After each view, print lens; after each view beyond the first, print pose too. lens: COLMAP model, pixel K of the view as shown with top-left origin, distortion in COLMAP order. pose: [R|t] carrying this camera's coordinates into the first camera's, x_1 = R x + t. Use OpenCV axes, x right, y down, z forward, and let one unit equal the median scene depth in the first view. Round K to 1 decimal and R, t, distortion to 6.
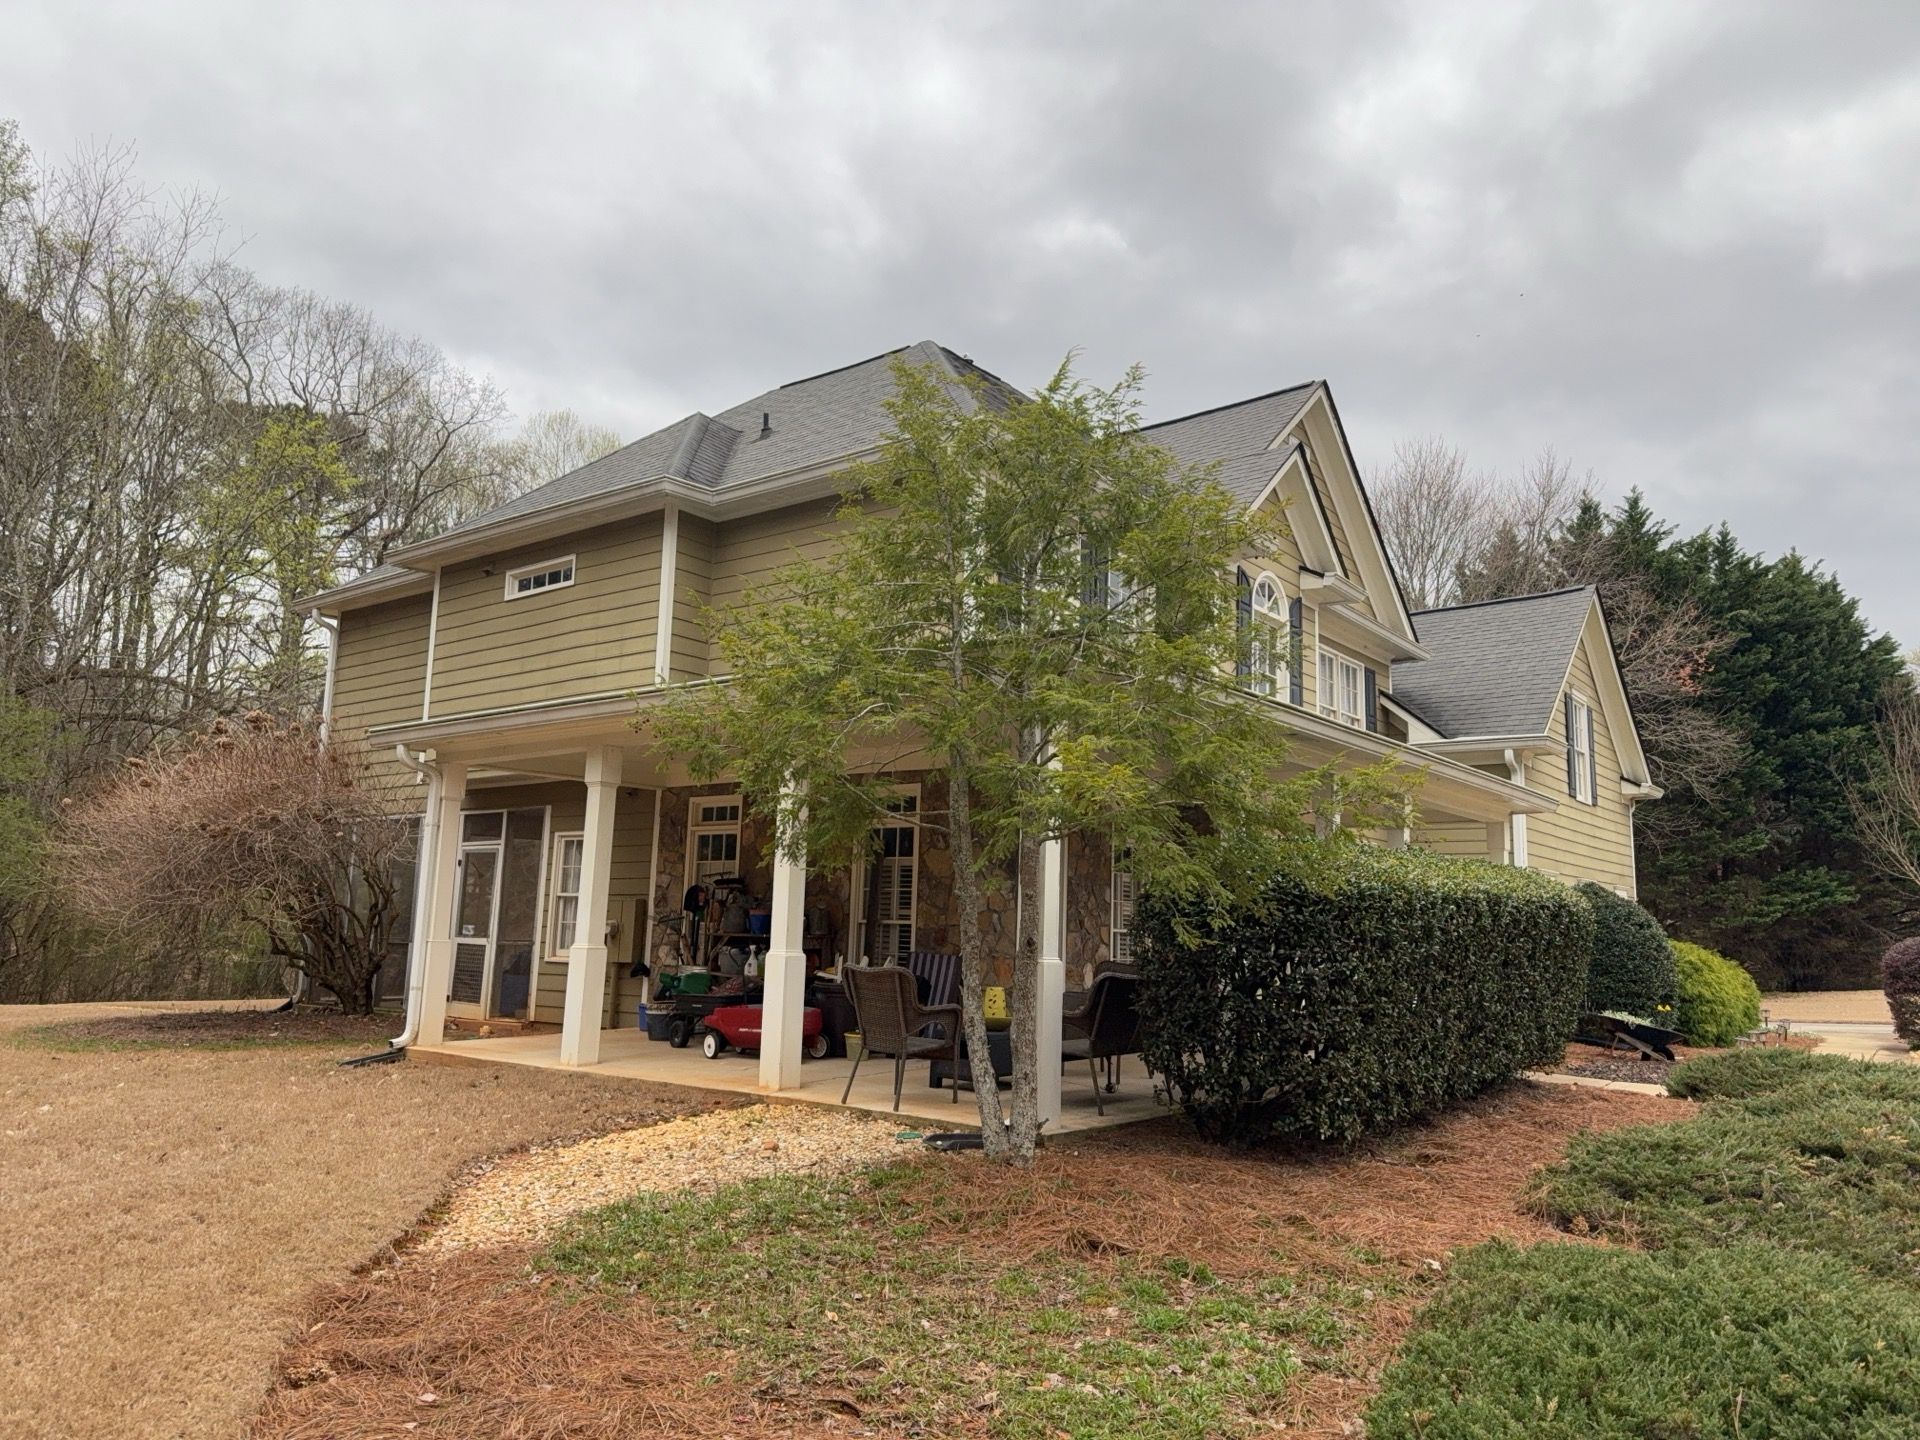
lens RADIAL K [[1370.3, 0, 960.0], [0, 1370.3, 720.0], [0, 0, 1]] dist [0.112498, -0.180502]
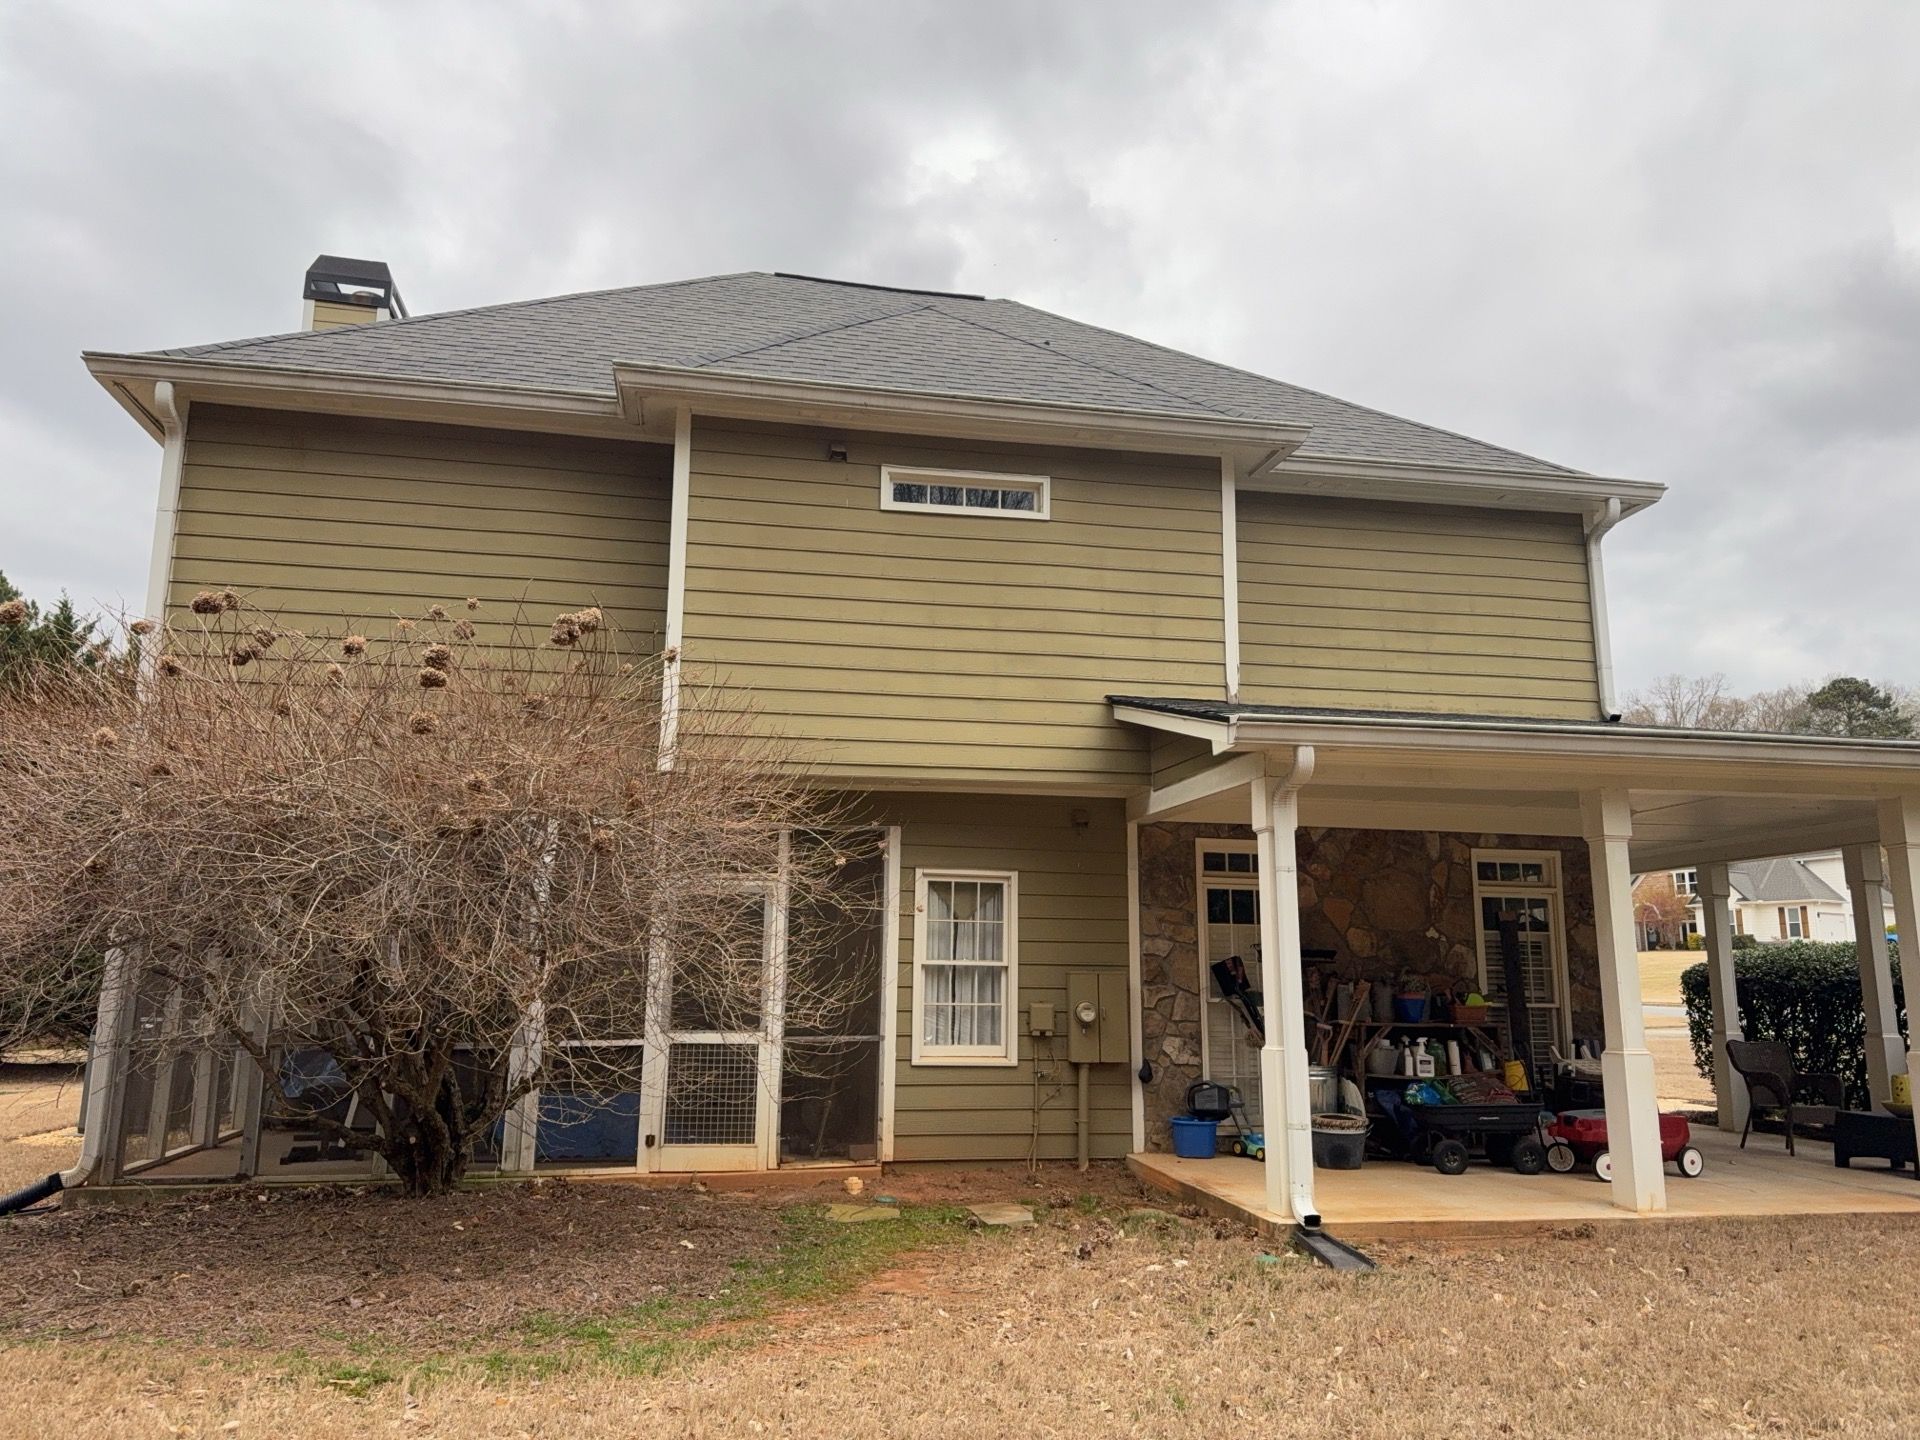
lens RADIAL K [[1370.3, 0, 960.0], [0, 1370.3, 720.0], [0, 0, 1]] dist [0.112498, -0.180502]
pose [[0.657540, 0.125226, 0.742940, -0.792209], [-0.110314, 0.991465, -0.069483, 0.054533], [-0.745300, -0.036269, 0.665742, 0.551910]]
